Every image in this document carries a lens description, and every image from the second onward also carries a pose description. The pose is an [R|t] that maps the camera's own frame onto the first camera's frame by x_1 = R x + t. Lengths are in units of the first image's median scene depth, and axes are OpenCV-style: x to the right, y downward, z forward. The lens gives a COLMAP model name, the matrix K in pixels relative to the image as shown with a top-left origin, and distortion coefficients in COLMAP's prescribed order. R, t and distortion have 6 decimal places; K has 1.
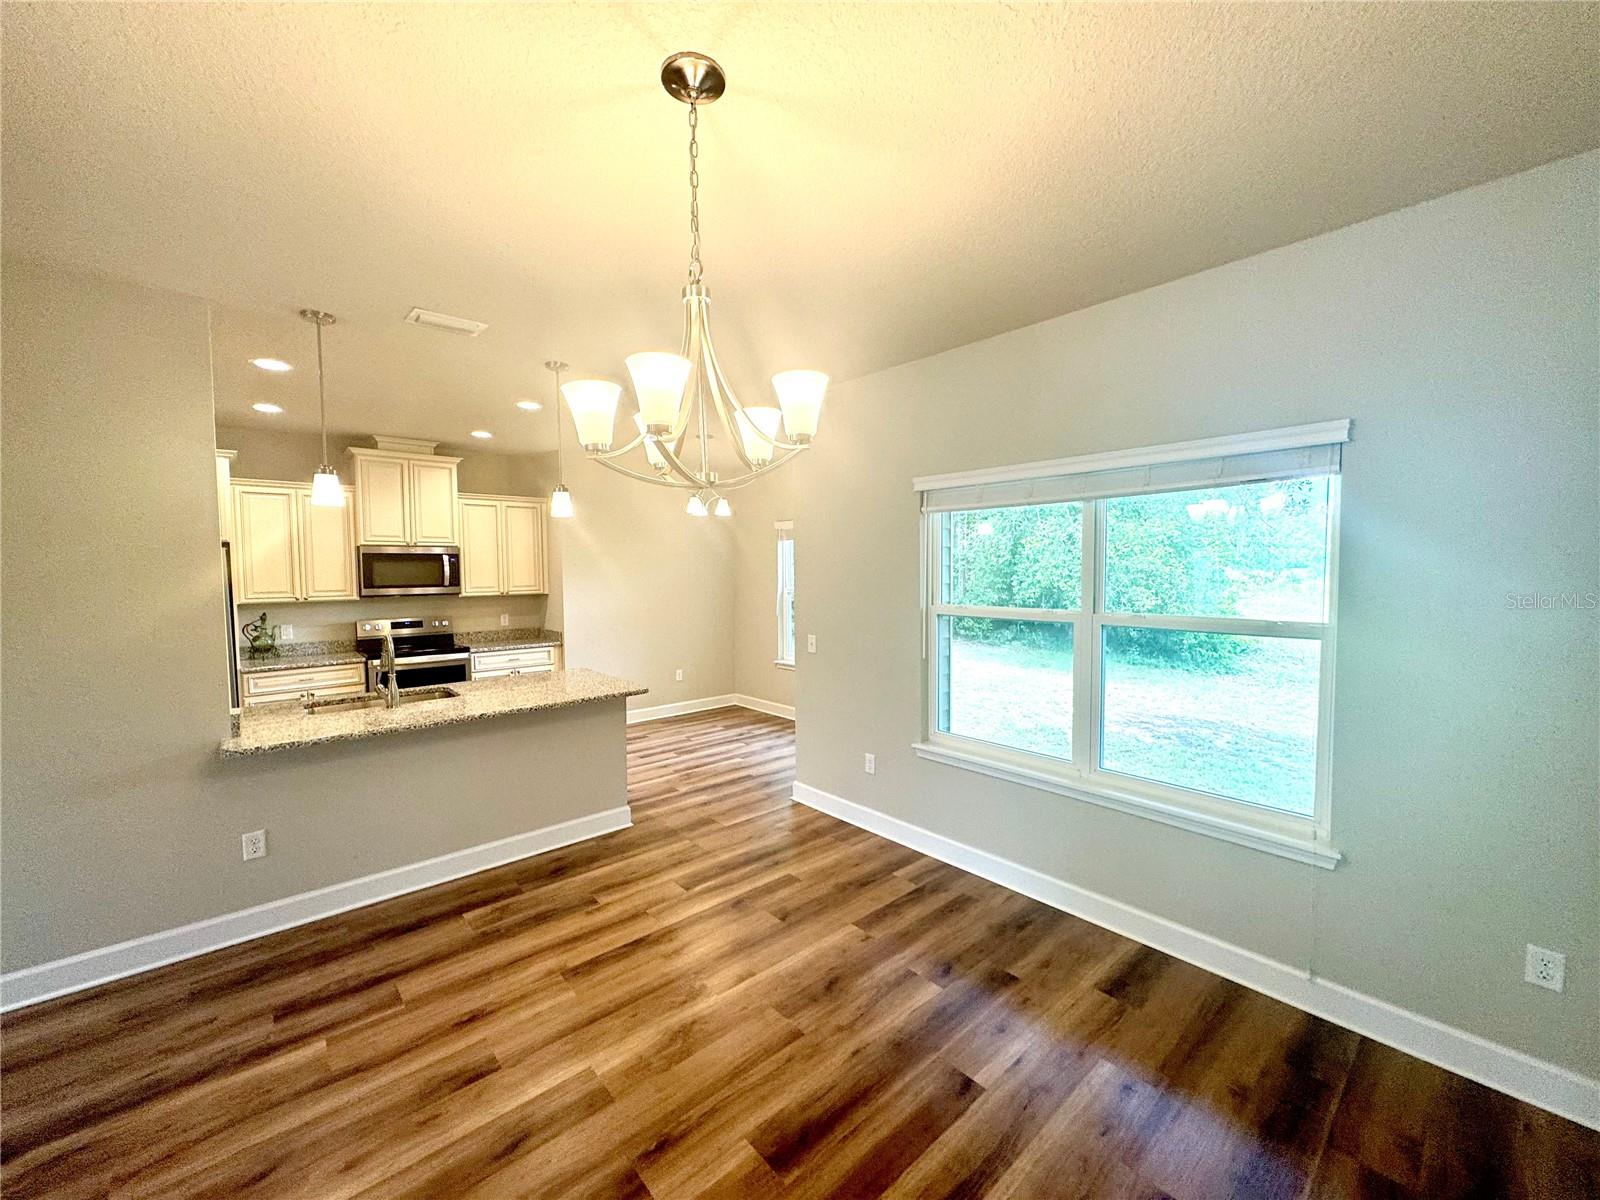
lens RADIAL K [[635.6, 0, 799.8], [0, 635.6, 596.0], [0, 0, 1]] dist [0.000570, 0.000254]
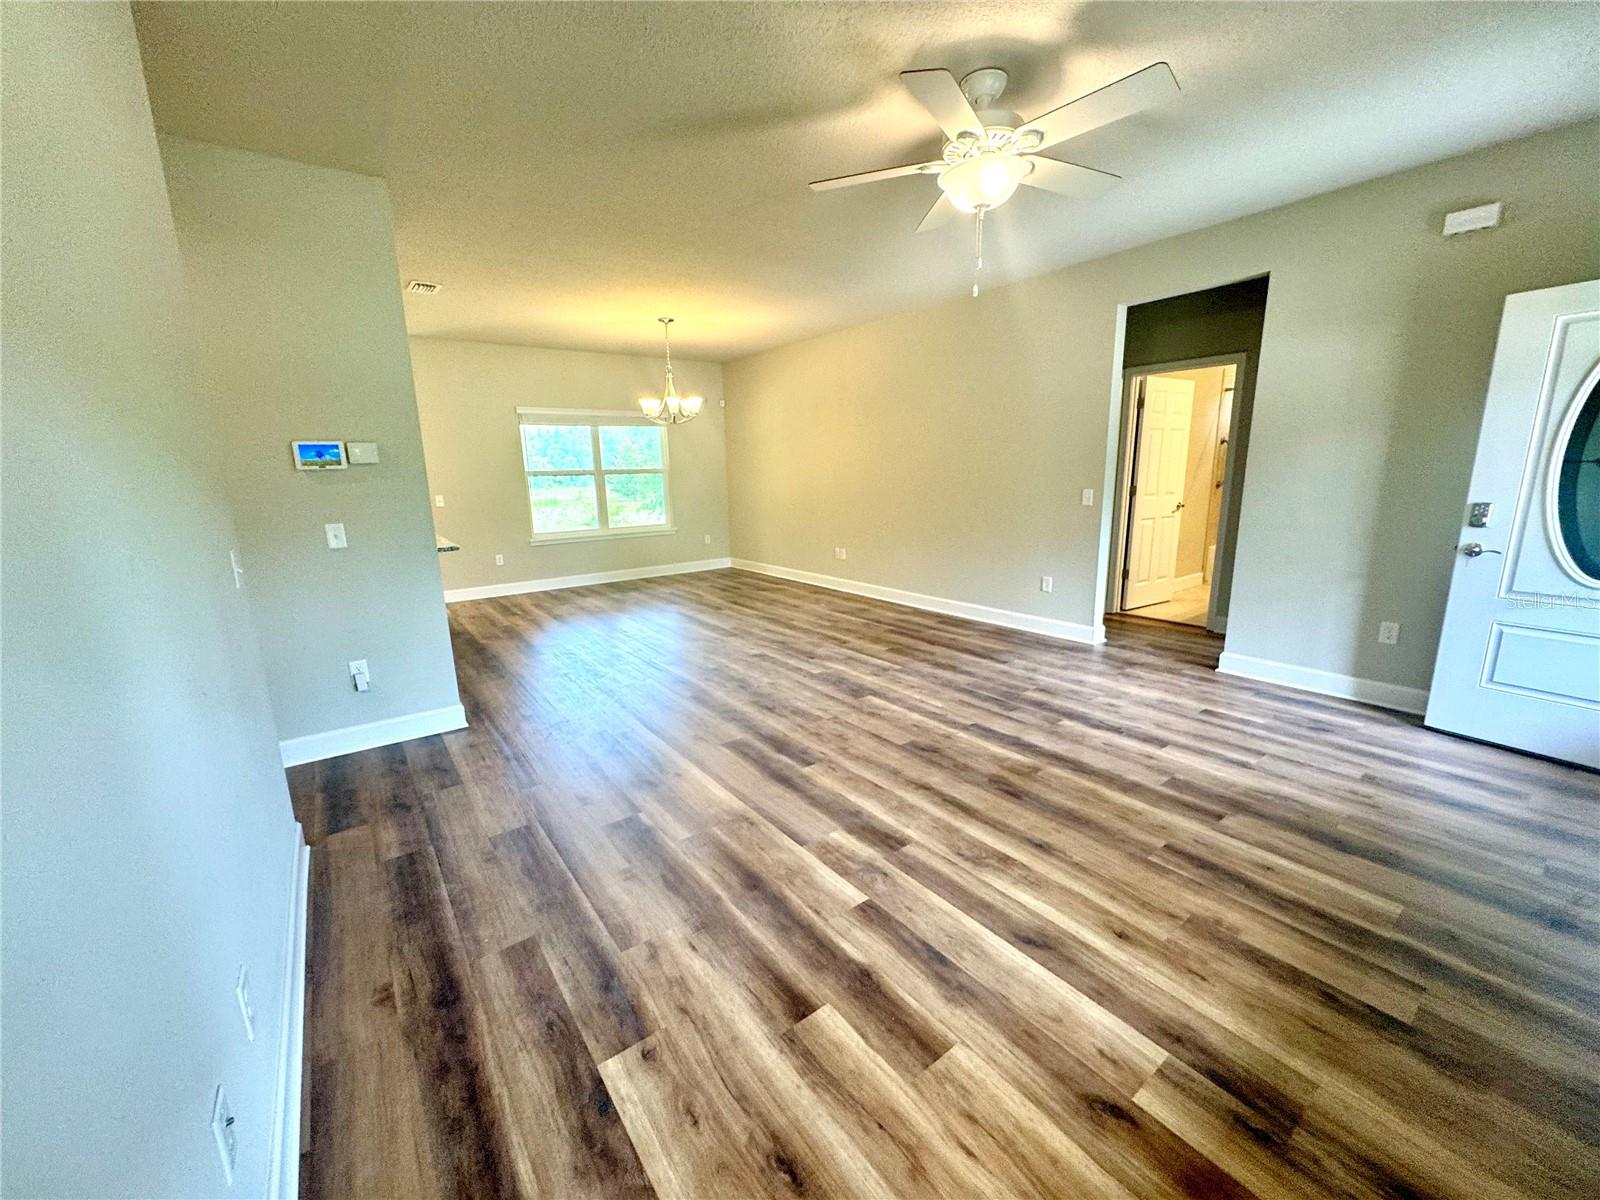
lens RADIAL K [[633.3, 0, 800.0], [0, 633.3, 600.0], [0, 0, 1]] dist [-0.000665, -0.000554]
pose [[0.082562, -0.200823, 0.976142, -1.462335], [0.064734, 0.978498, 0.195832, 0.064014], [-0.994481, 0.047022, 0.093787, -0.038190]]
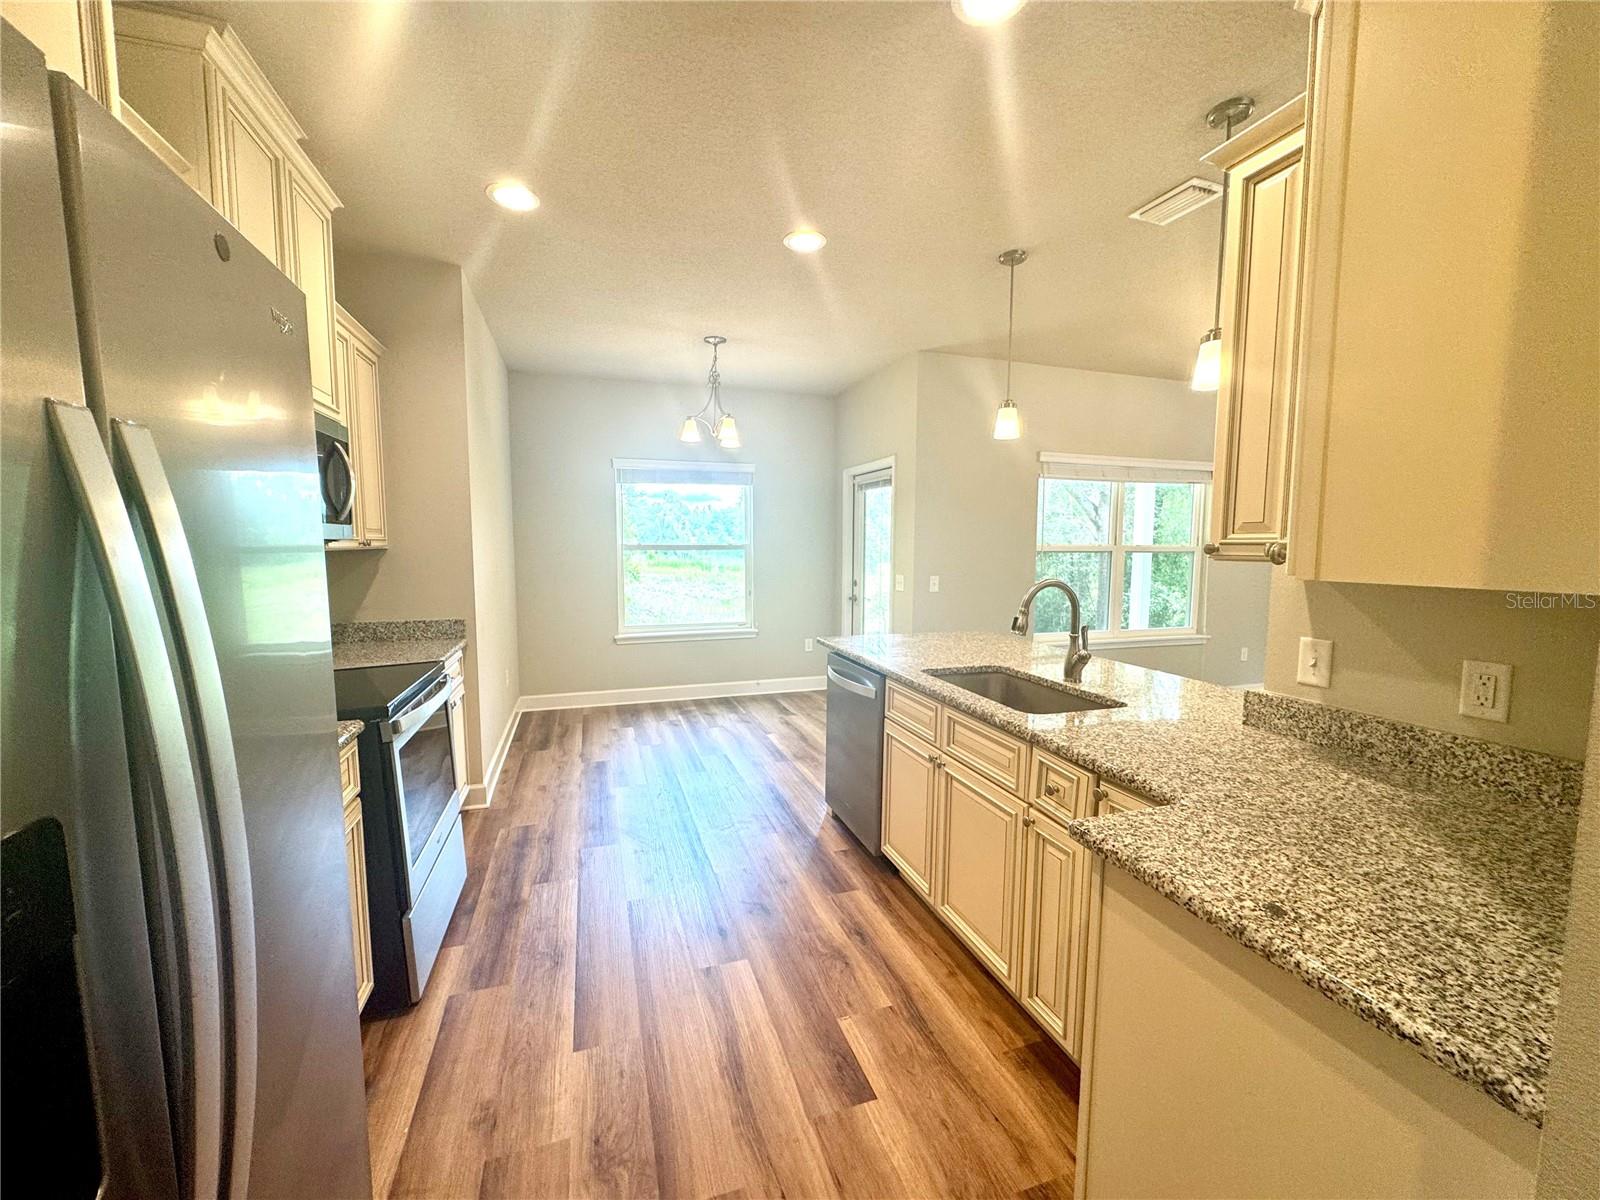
lens RADIAL K [[633.0, 0, 799.6], [0, 633.0, 602.2], [0, 0, 1]] dist [-0.000473, 0.000035]
pose [[0.392016, -0.076065, 0.916809, -1.051582], [0.037023, 0.997073, 0.066893, 0.023585], [-0.919213, 0.007720, 0.393684, 0.756405]]
